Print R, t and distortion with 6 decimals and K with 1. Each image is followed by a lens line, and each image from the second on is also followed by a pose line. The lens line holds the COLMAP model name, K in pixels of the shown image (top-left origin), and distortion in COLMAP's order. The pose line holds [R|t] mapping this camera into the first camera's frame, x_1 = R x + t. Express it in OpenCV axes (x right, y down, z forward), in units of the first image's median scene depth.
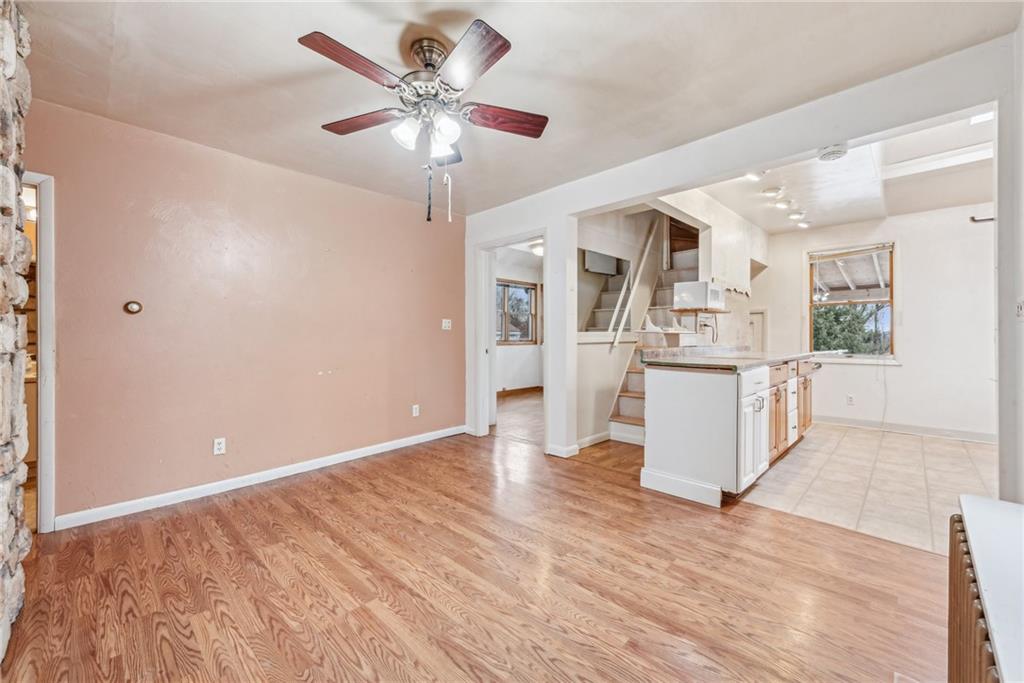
lens RADIAL K [[404.7, 0, 512.0], [0, 404.7, 342.9], [0, 0, 1]] dist [0.002069, 0.000002]
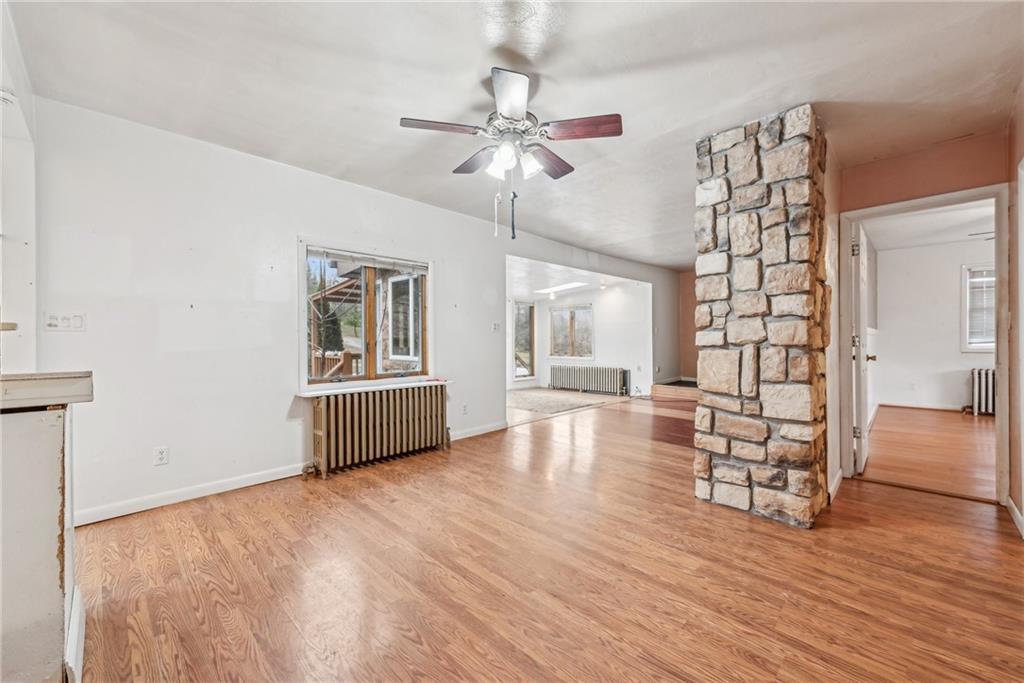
lens RADIAL K [[404.7, 0, 519.1], [0, 404.7, 338.1], [0, 0, 1]] dist [0.002069, 0.000002]
pose [[-0.999851, 0.009135, -0.014639, -0.190013], [0.008963, 0.999890, 0.011795, -0.029190], [0.014745, 0.011662, -0.999823, 2.009894]]
